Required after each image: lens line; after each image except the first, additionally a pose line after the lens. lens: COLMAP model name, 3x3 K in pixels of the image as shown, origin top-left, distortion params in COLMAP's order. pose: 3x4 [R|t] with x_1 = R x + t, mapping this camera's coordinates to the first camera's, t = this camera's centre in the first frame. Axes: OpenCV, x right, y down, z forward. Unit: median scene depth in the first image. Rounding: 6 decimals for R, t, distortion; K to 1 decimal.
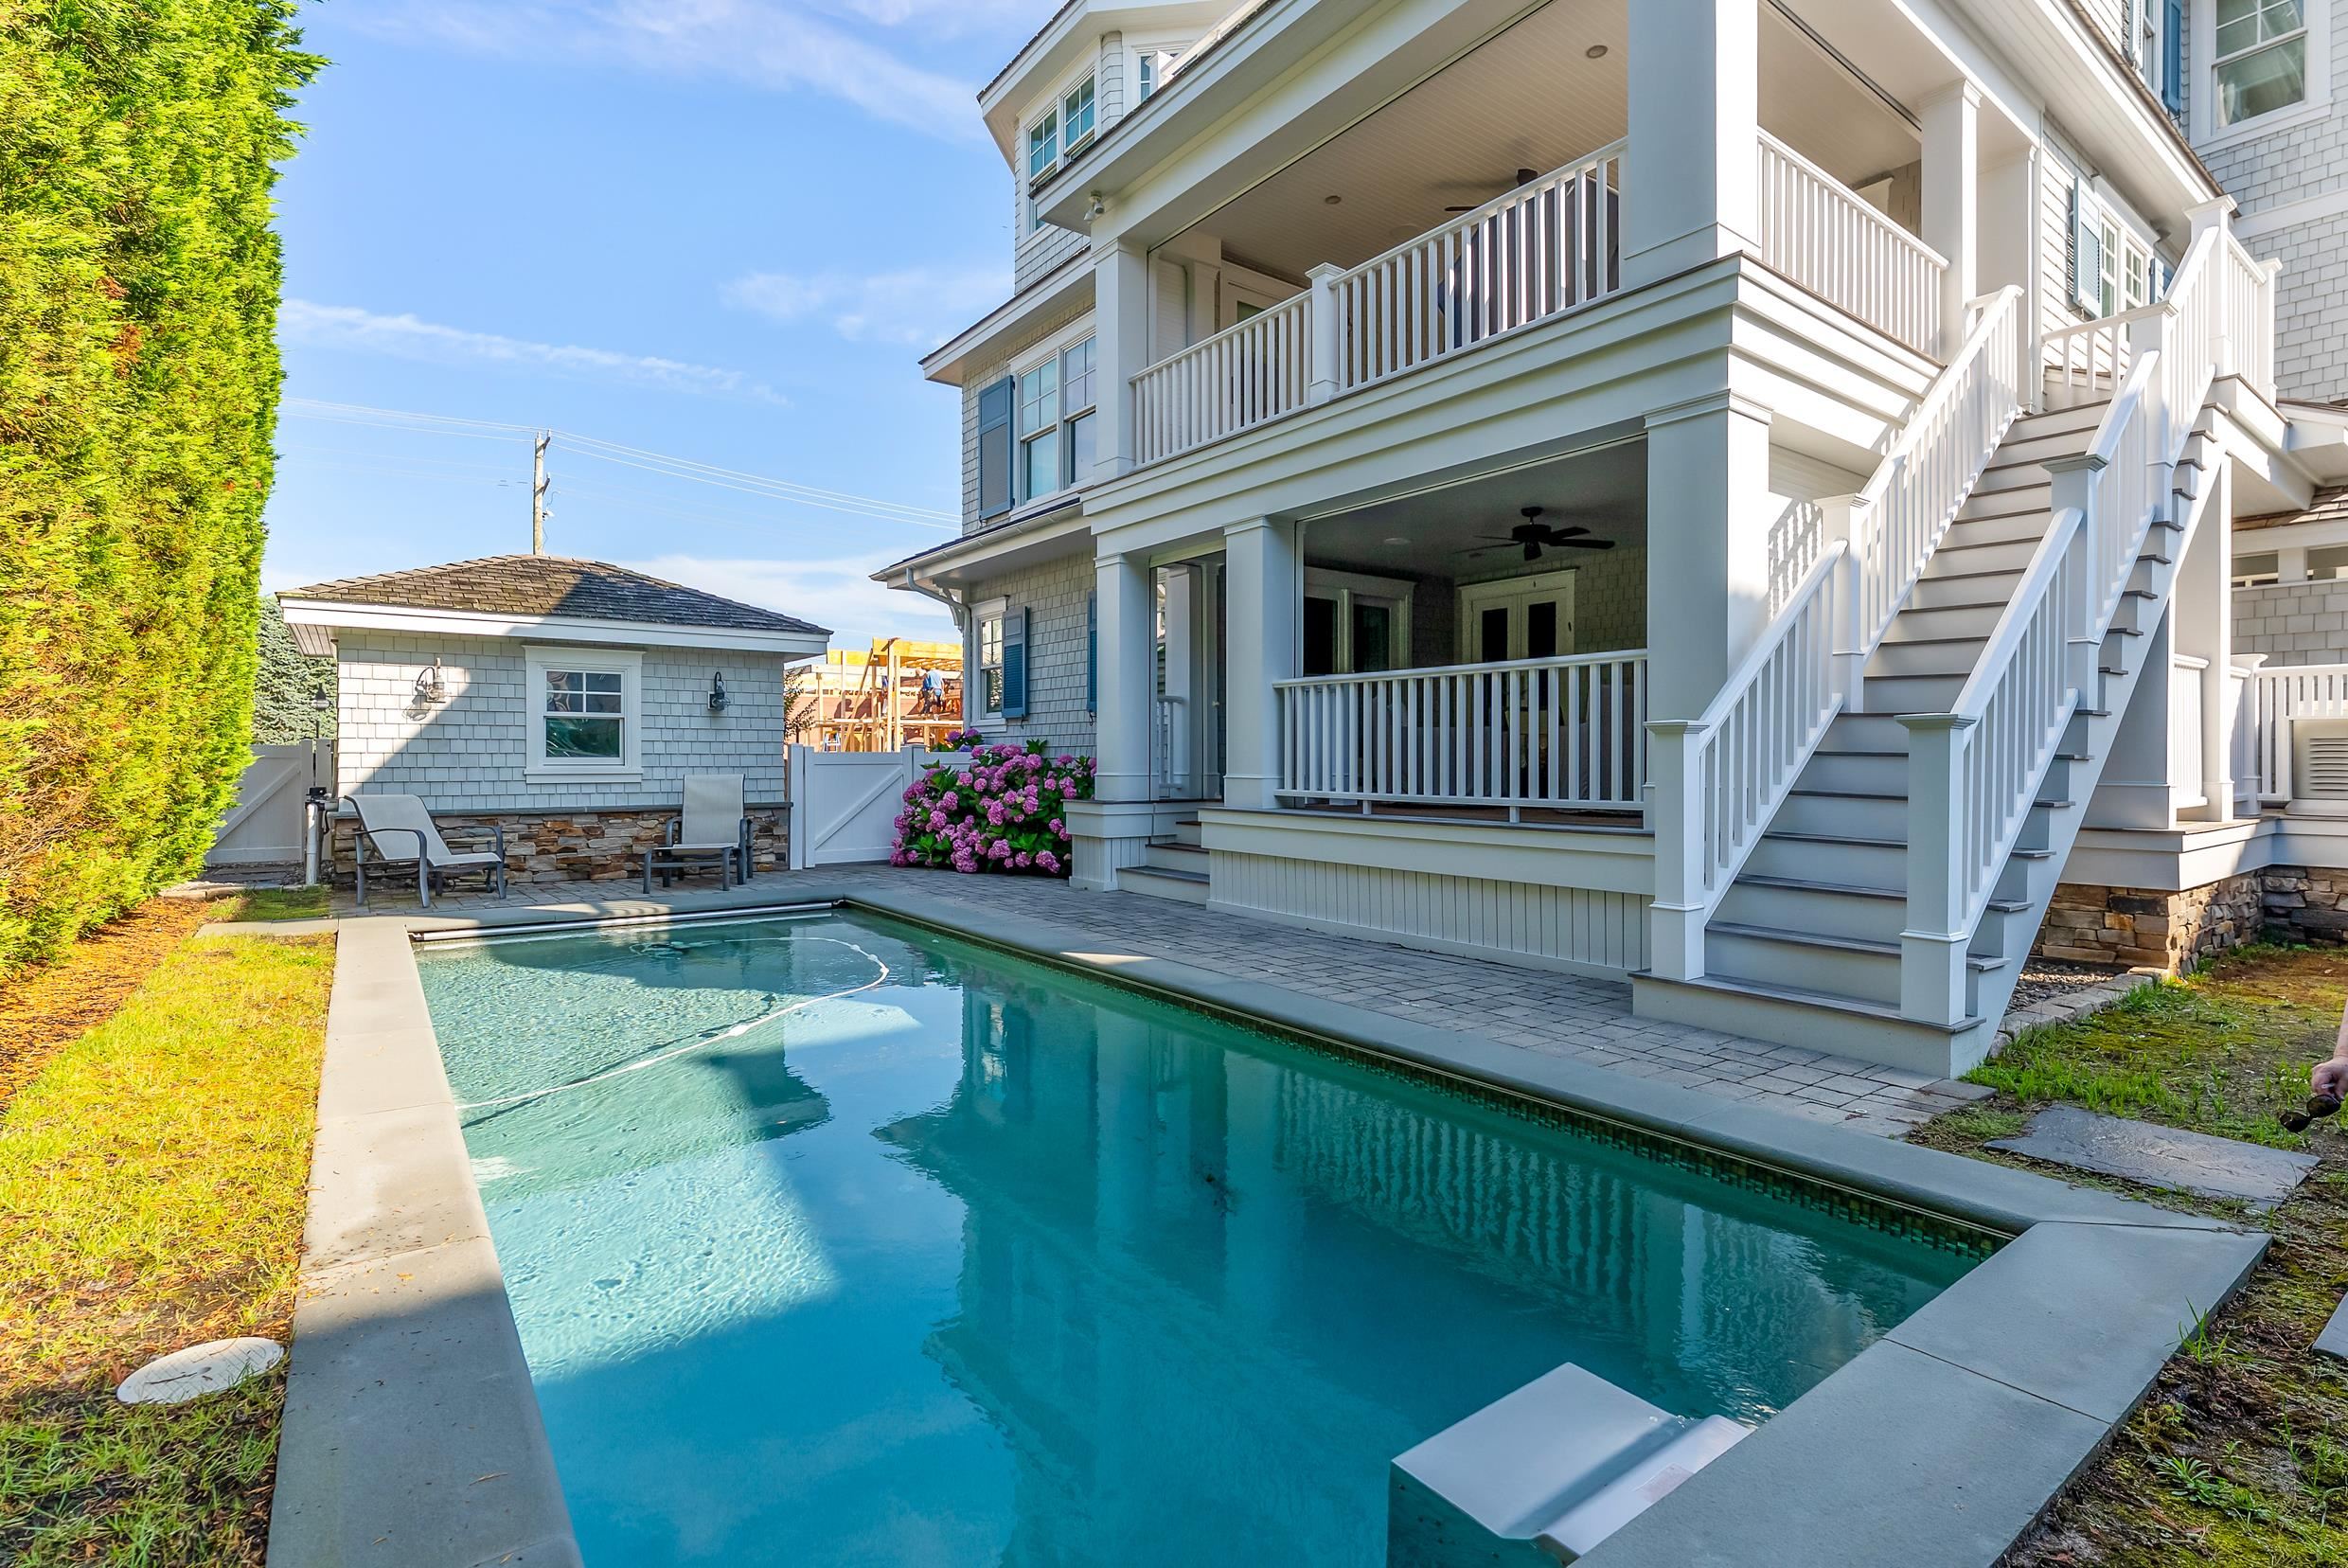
lens RADIAL K [[1098.3, 0, 1162.8], [0, 1098.3, 767.4], [0, 0, 1]] dist [0.000142, 0.000198]
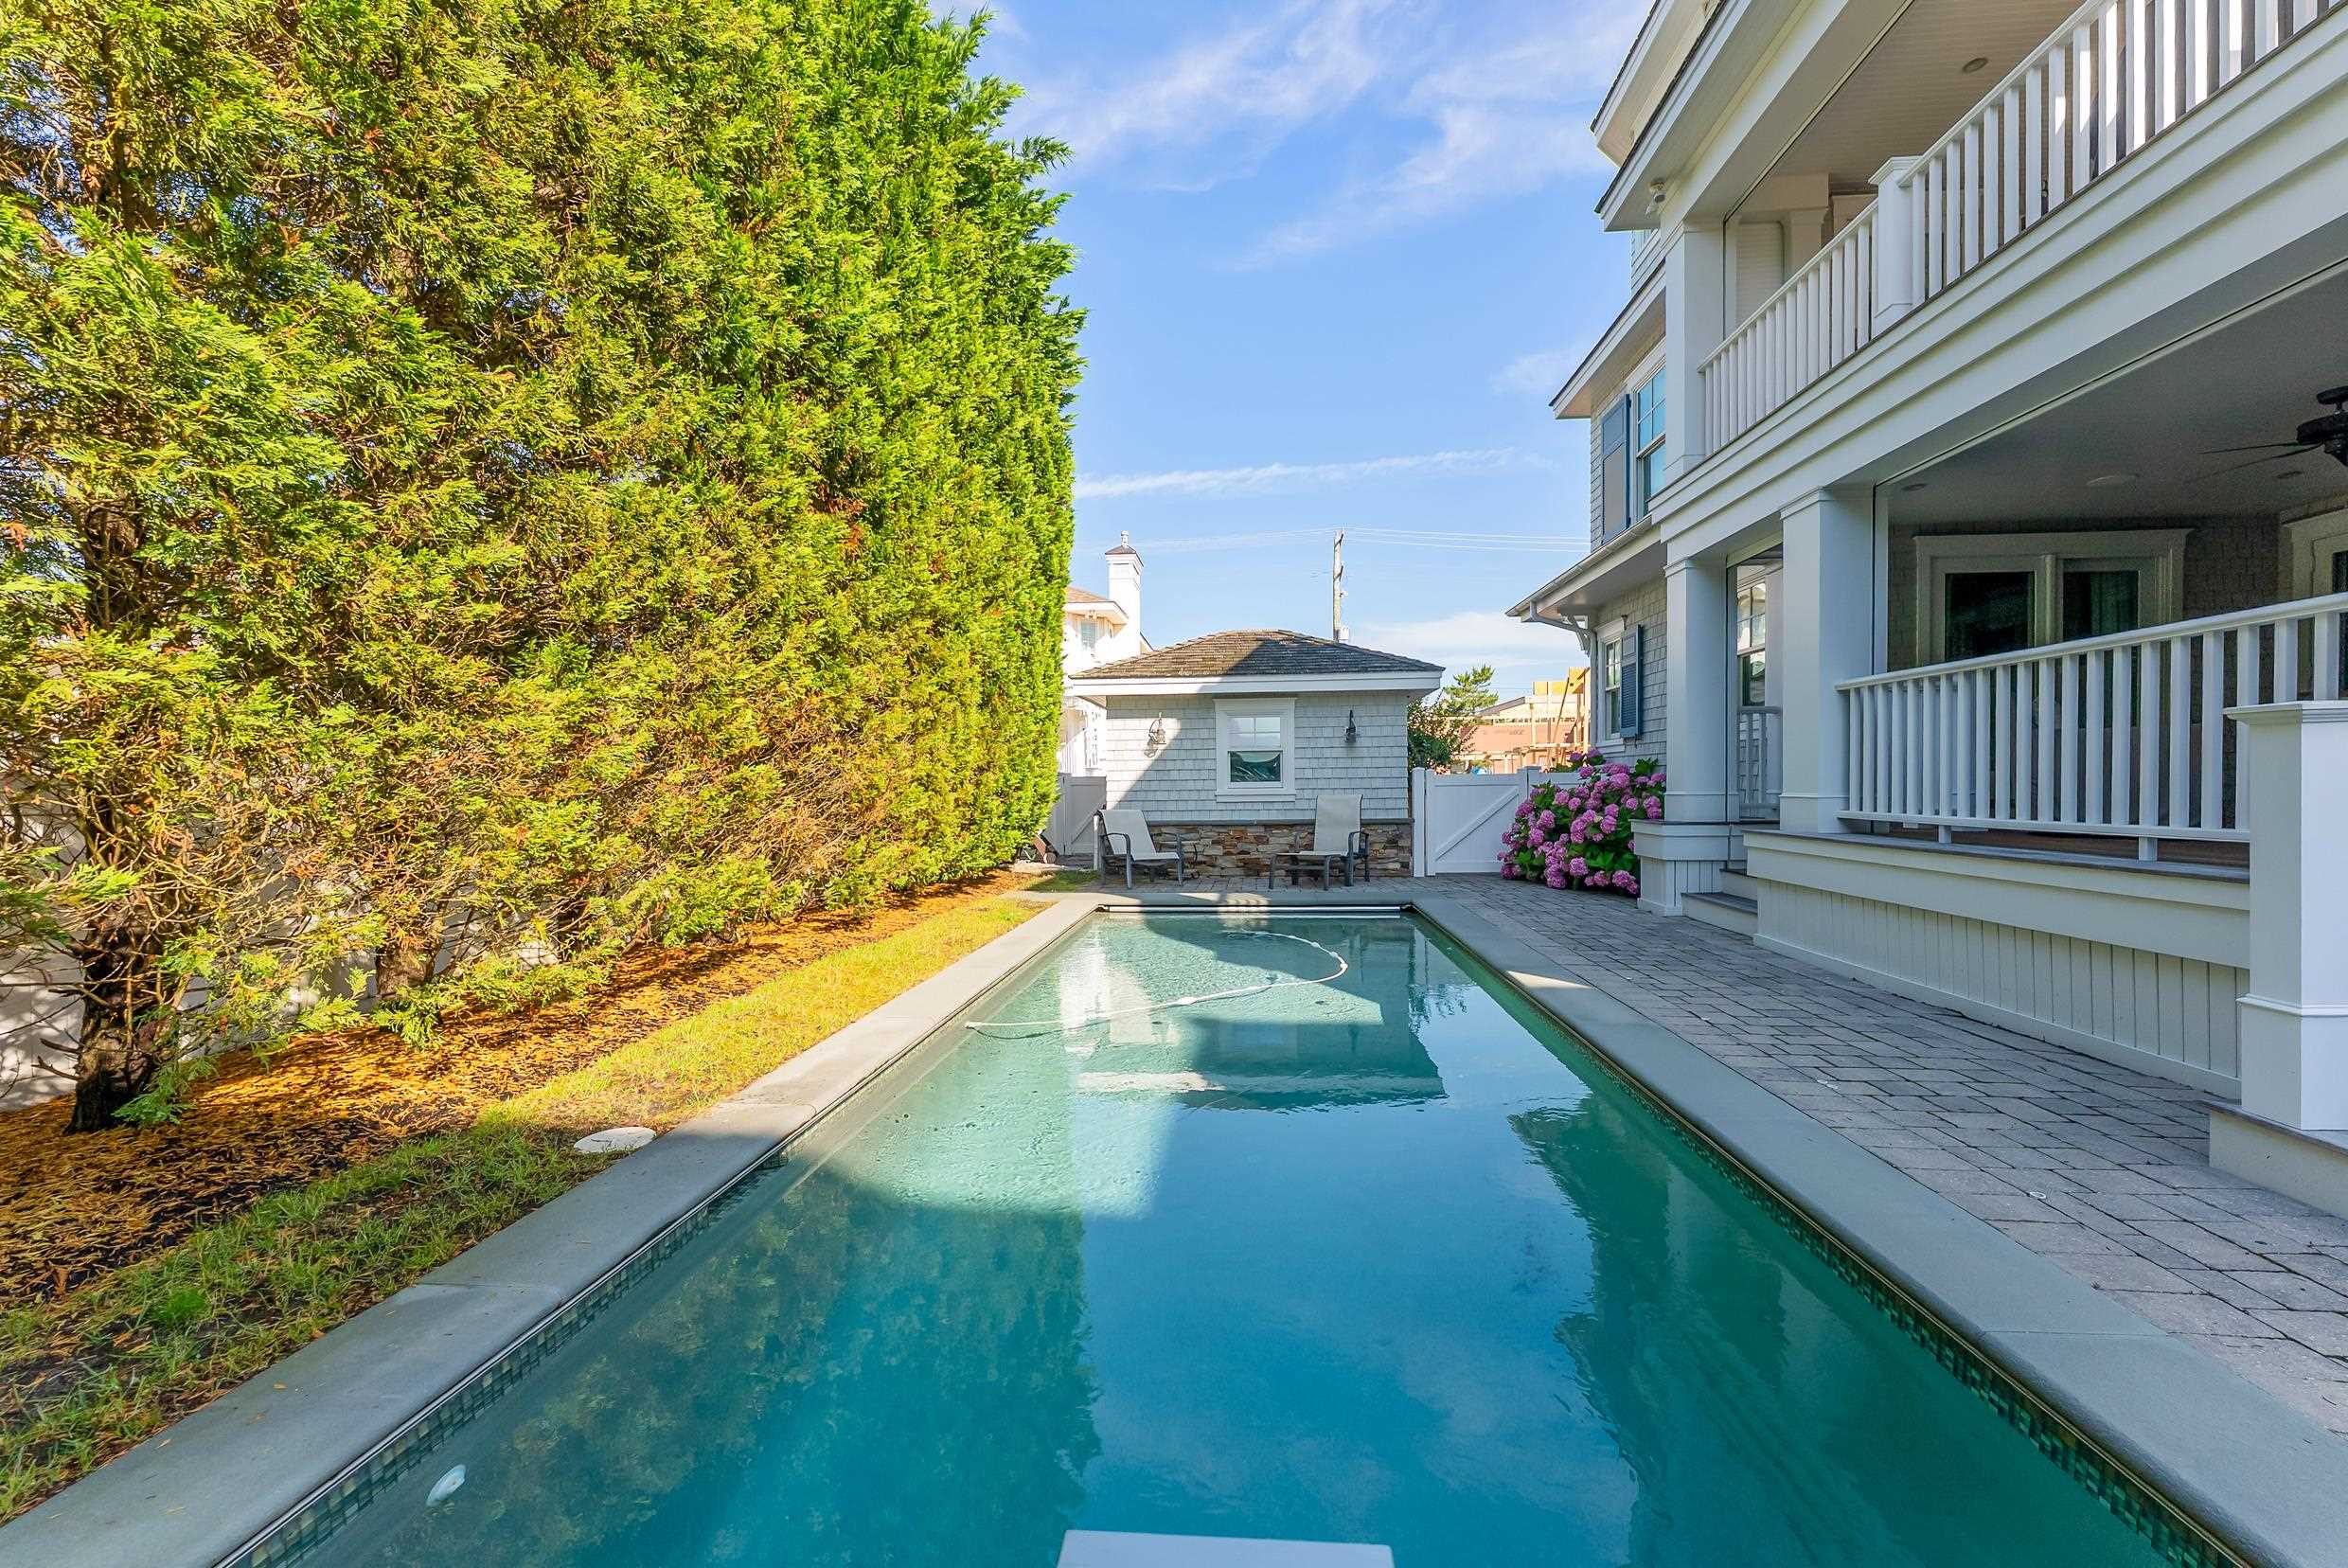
lens RADIAL K [[955.3, 0, 1177.3], [0, 955.3, 803.3], [0, 0, 1]] dist [0.003788, -0.002148]
pose [[0.760462, 0.002524, -0.649378, 0.145977], [0.006940, 0.999904, 0.012014, 0.001899], [0.649346, -0.013643, 0.760371, 0.084454]]
